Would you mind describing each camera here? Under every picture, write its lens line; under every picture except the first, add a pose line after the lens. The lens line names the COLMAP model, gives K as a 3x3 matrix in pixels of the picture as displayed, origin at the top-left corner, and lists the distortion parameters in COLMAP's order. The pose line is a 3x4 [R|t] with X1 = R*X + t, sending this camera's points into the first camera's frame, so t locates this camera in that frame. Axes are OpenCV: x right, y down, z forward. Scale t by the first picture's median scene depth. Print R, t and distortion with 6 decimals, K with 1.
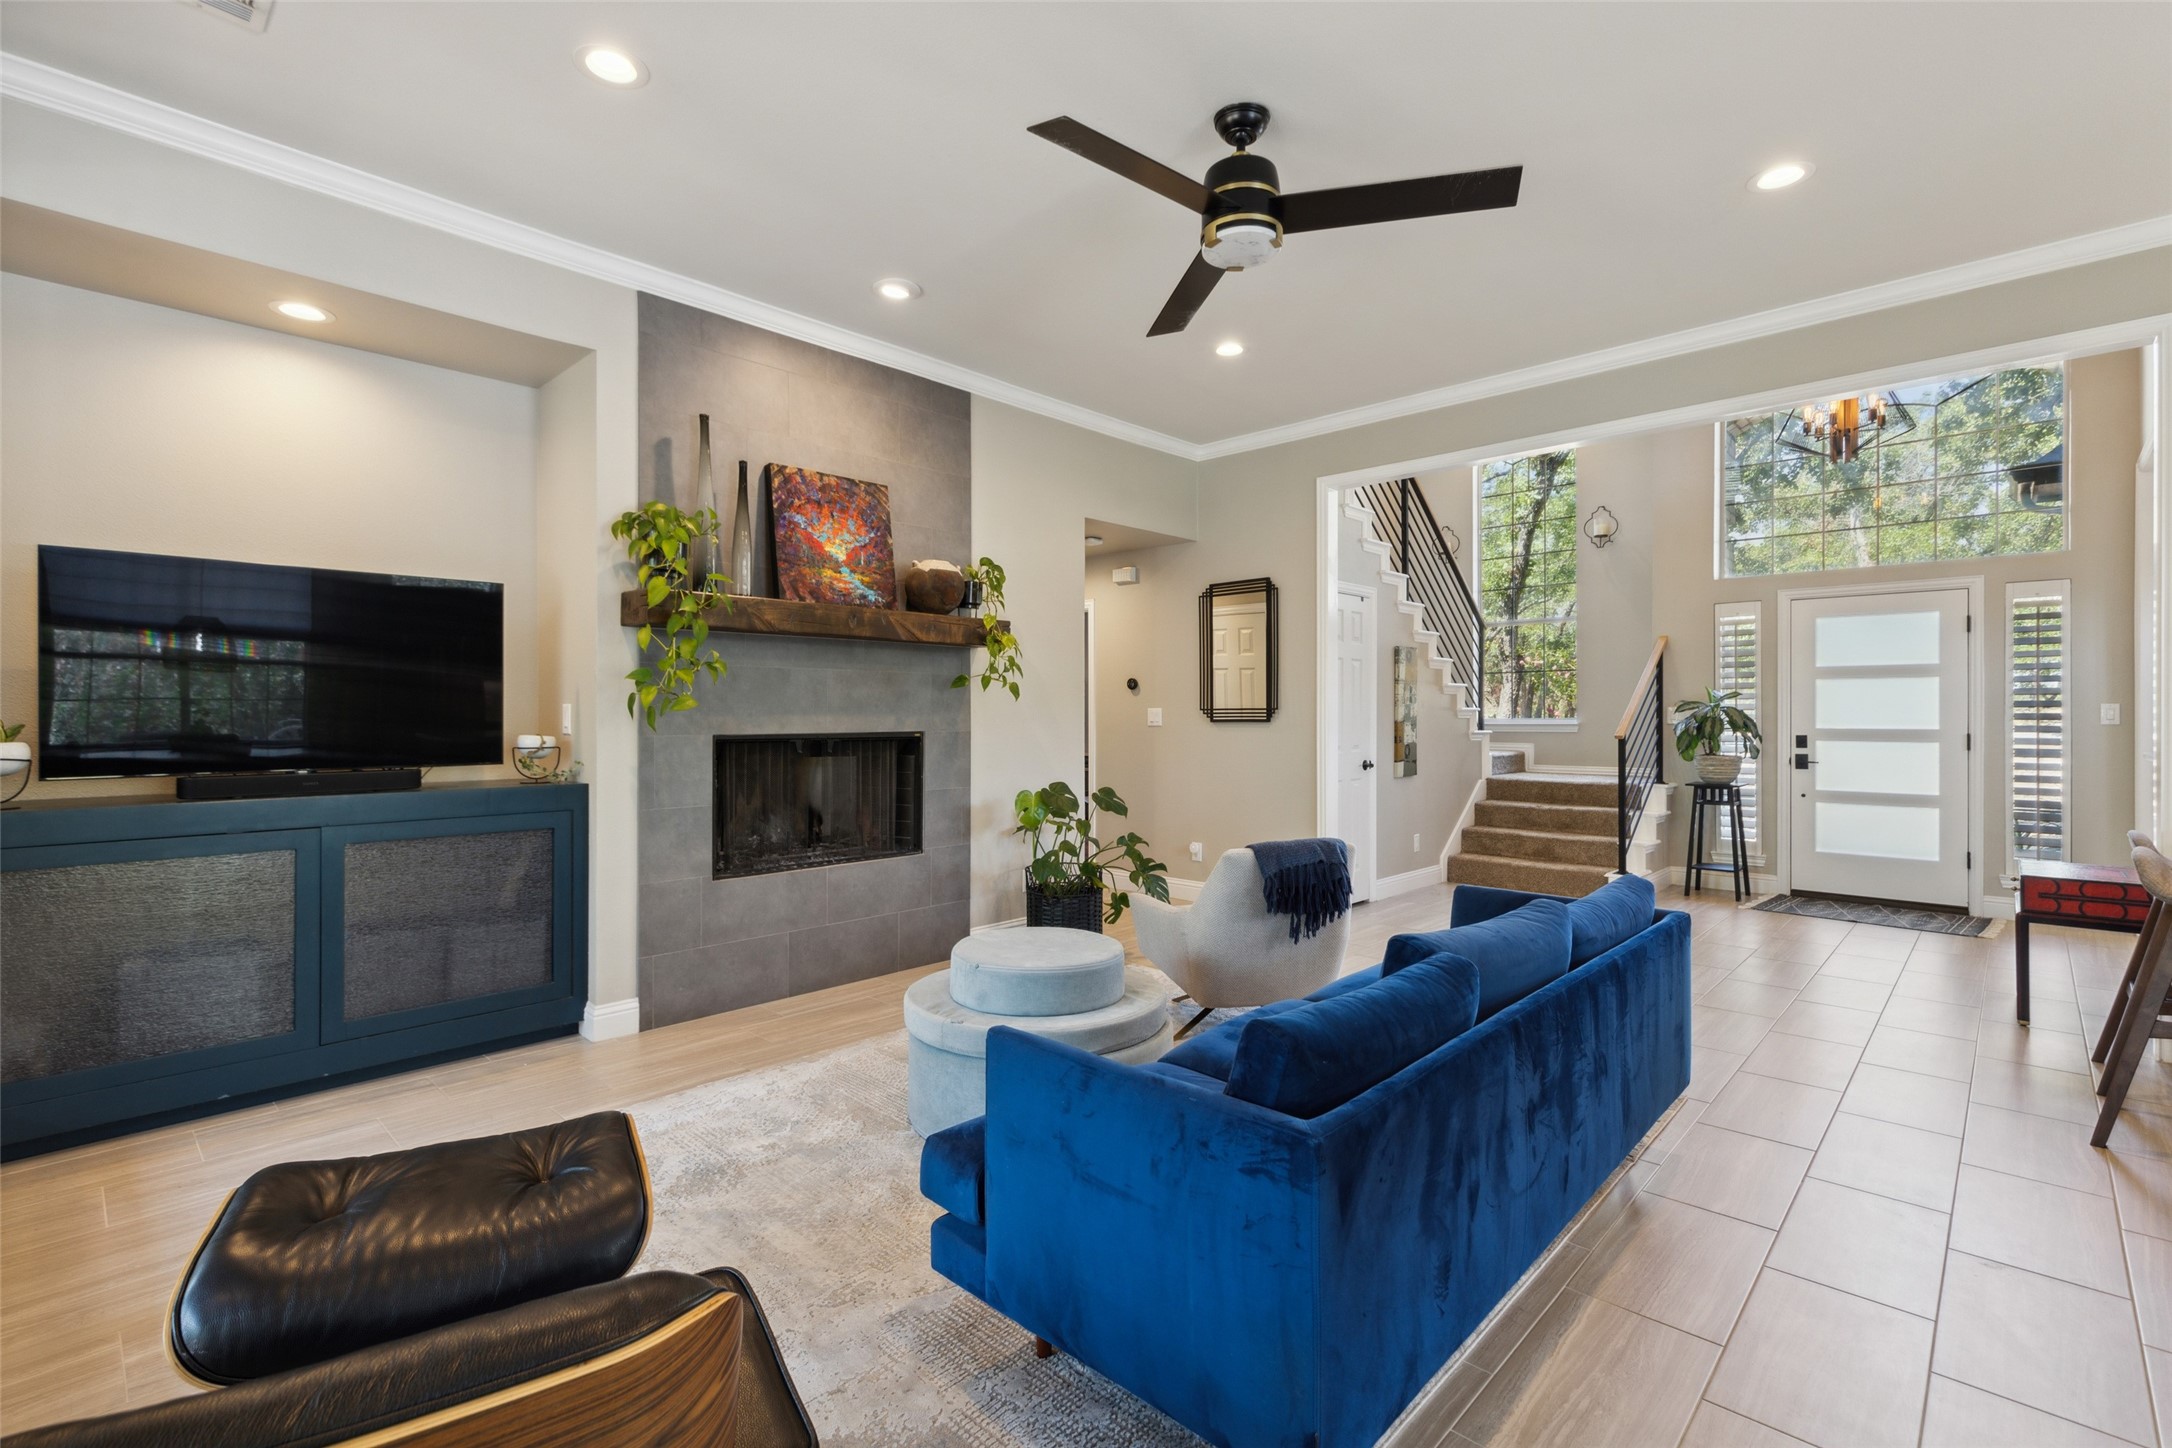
lens RADIAL K [[980.1, 0, 1082.0], [0, 980.1, 715.1], [0, 0, 1]] dist [0.005192, -0.000796]
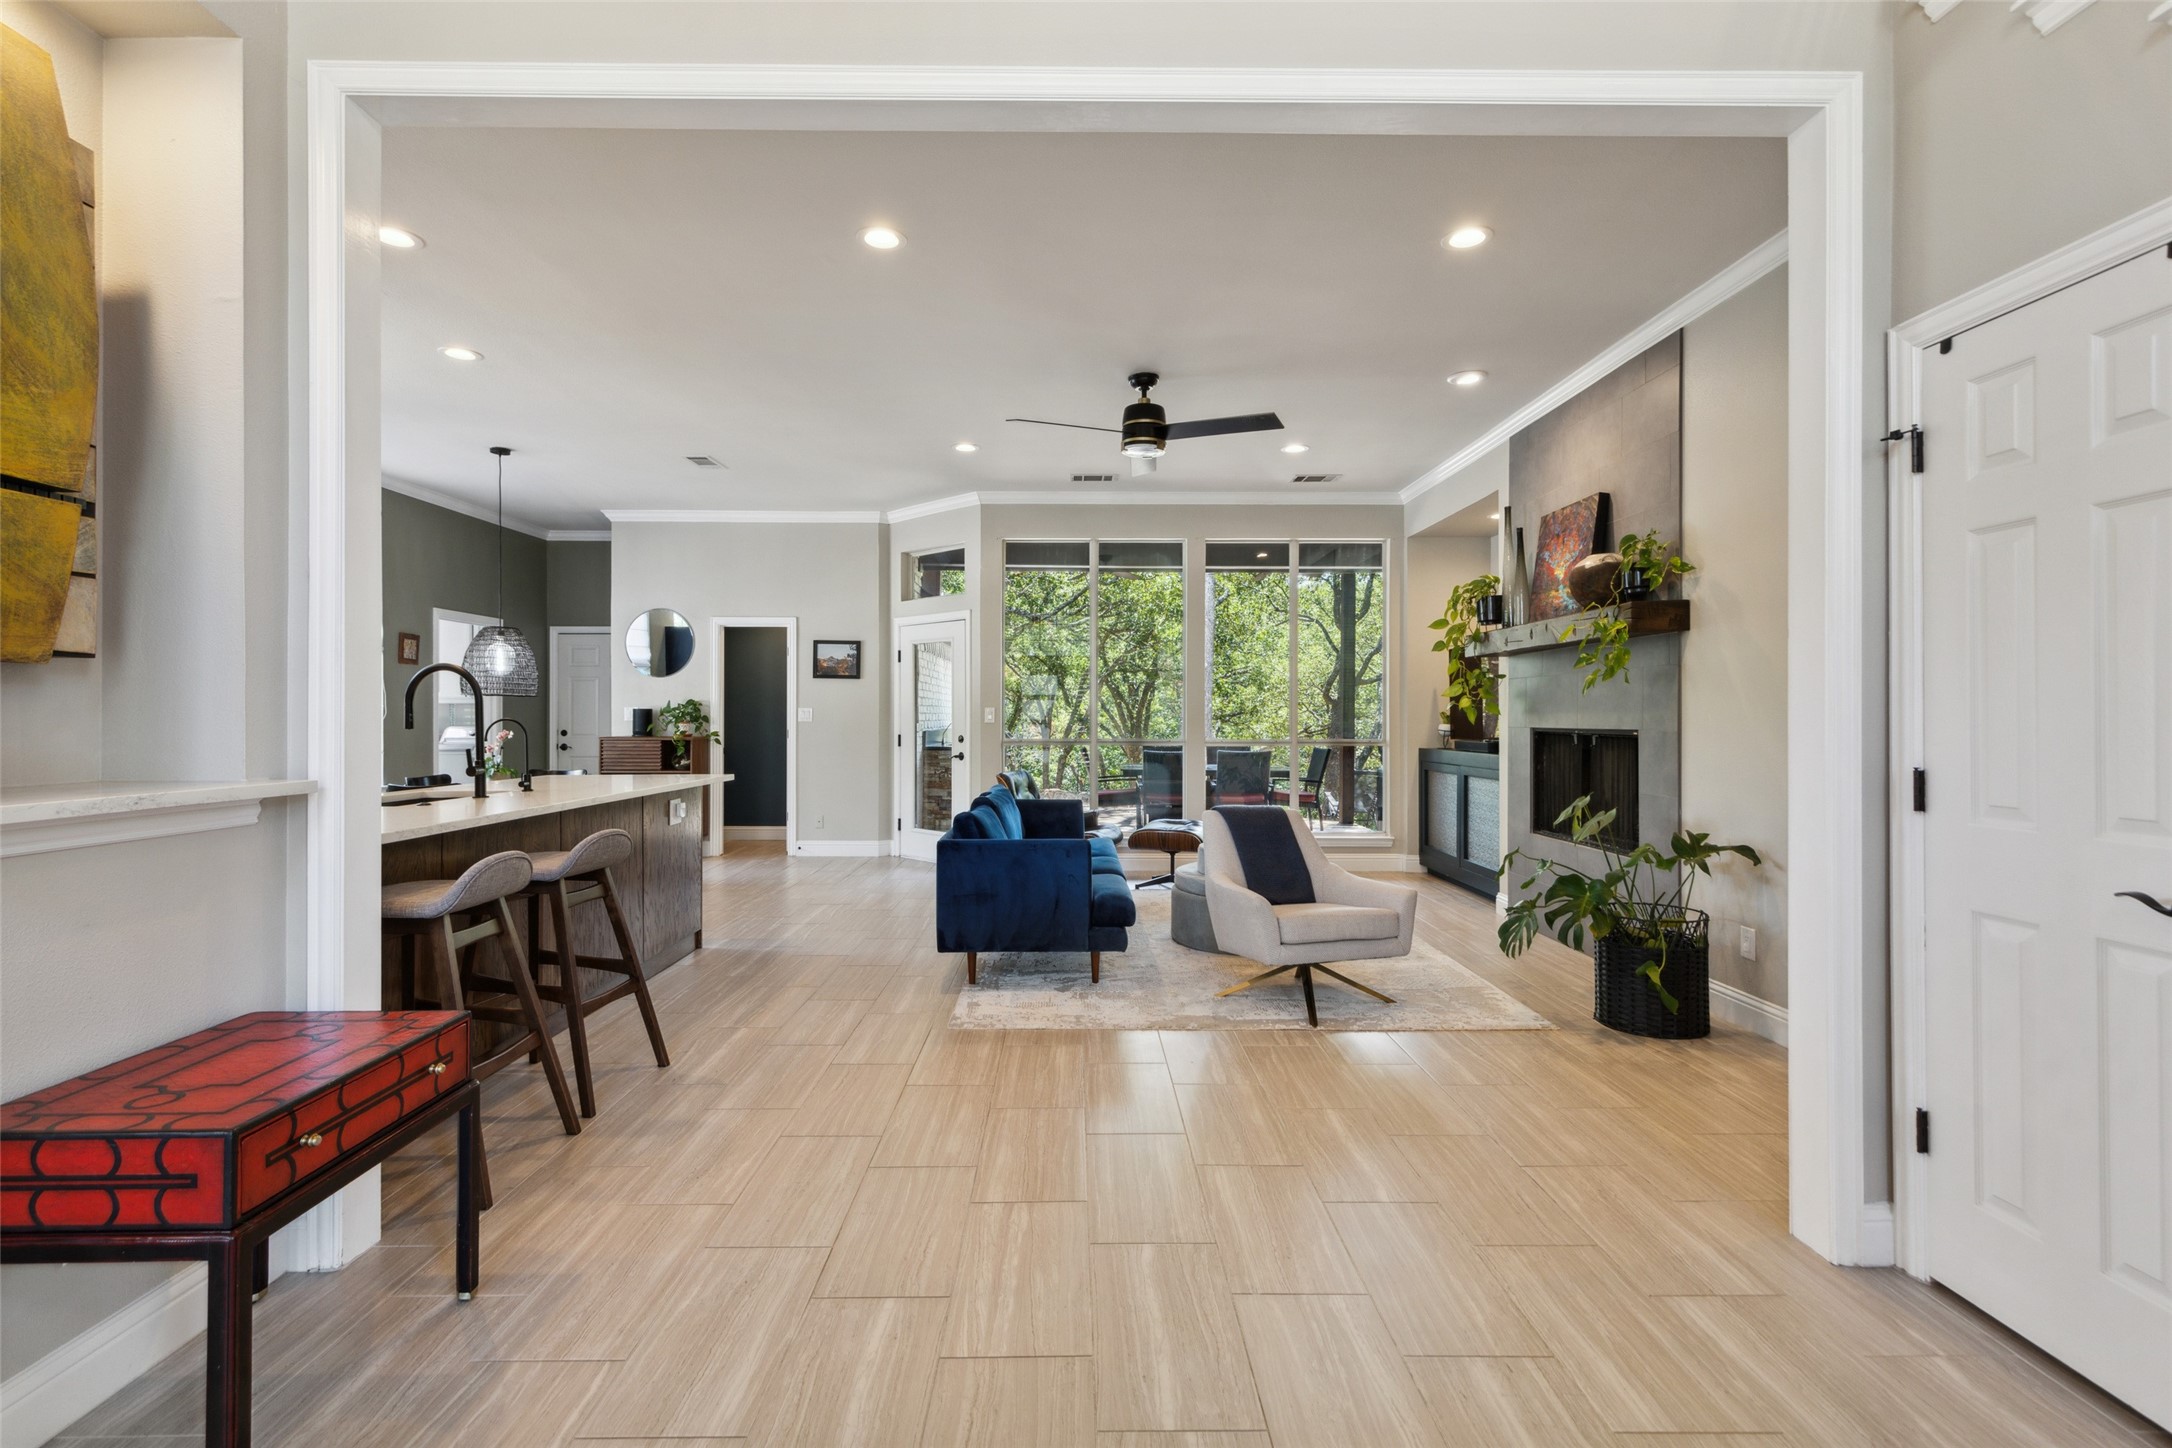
lens RADIAL K [[980.1, 0, 1082.0], [0, 980.1, 715.1], [0, 0, 1]] dist [0.005192, -0.000796]
pose [[-0.714227, -0.000606, -0.699914, 0.974148], [0.000799, 0.999998, -0.001681, 0.003977], [0.699914, -0.001760, -0.714225, 1.436750]]
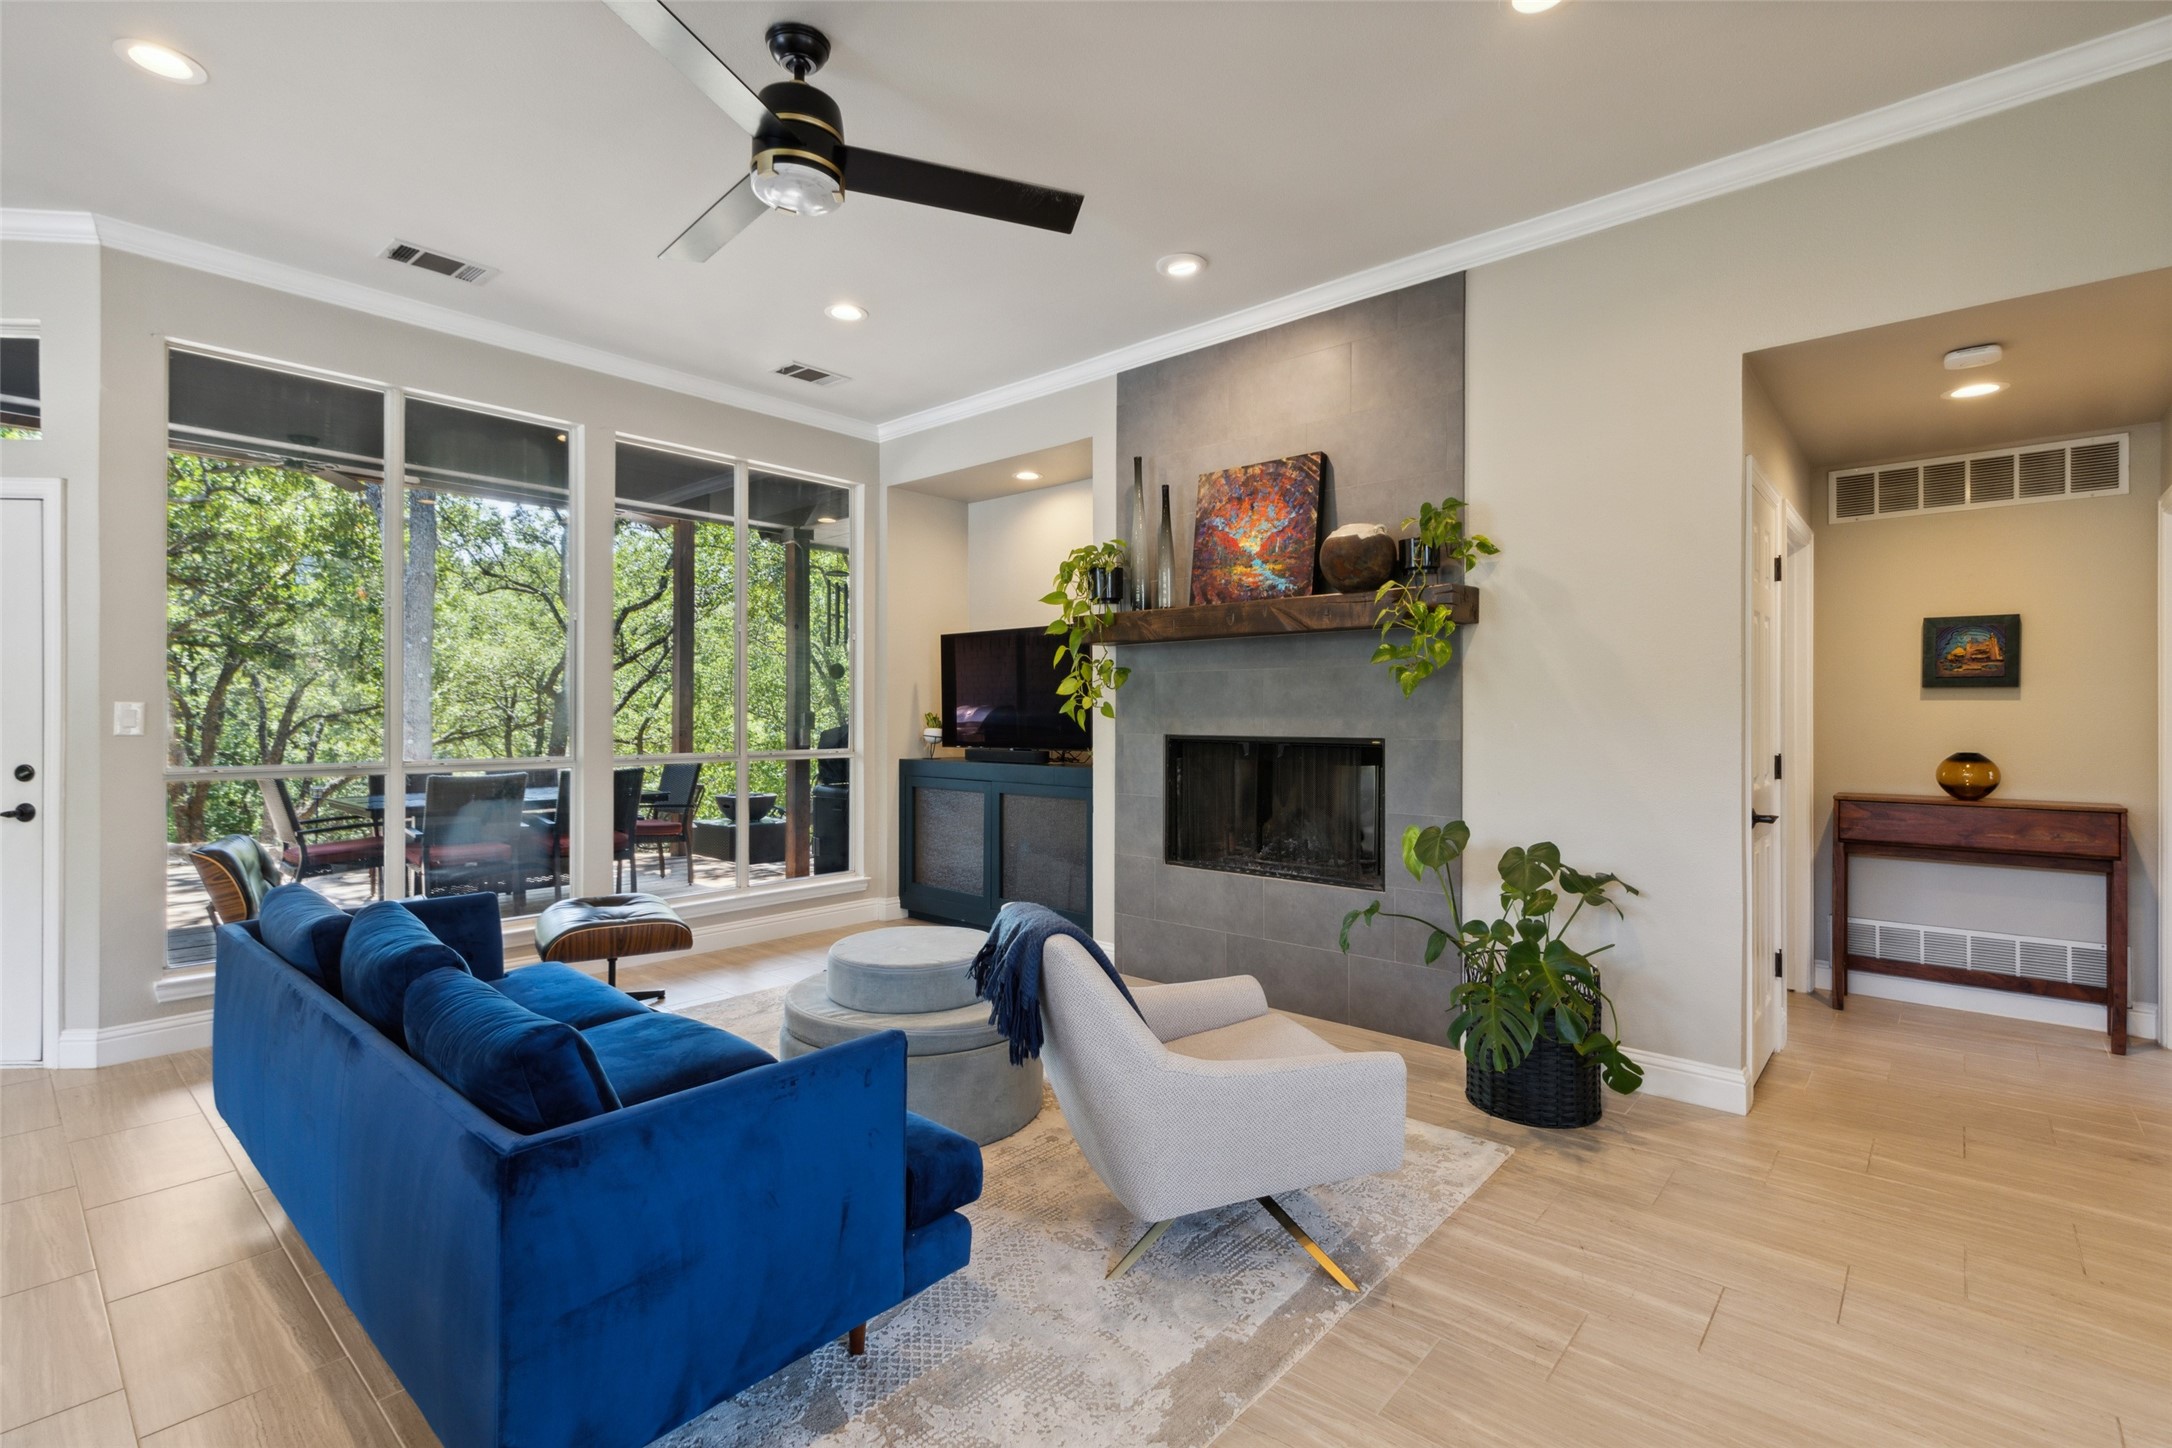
lens RADIAL K [[980.1, 0, 1082.0], [0, 980.1, 715.1], [0, 0, 1]] dist [0.005192, -0.000796]
pose [[0.038774, 0.001717, -0.999247, 0.690594], [-0.001025, 0.999998, 0.001679, -0.003608], [0.999247, 0.000959, 0.038775, 0.801078]]
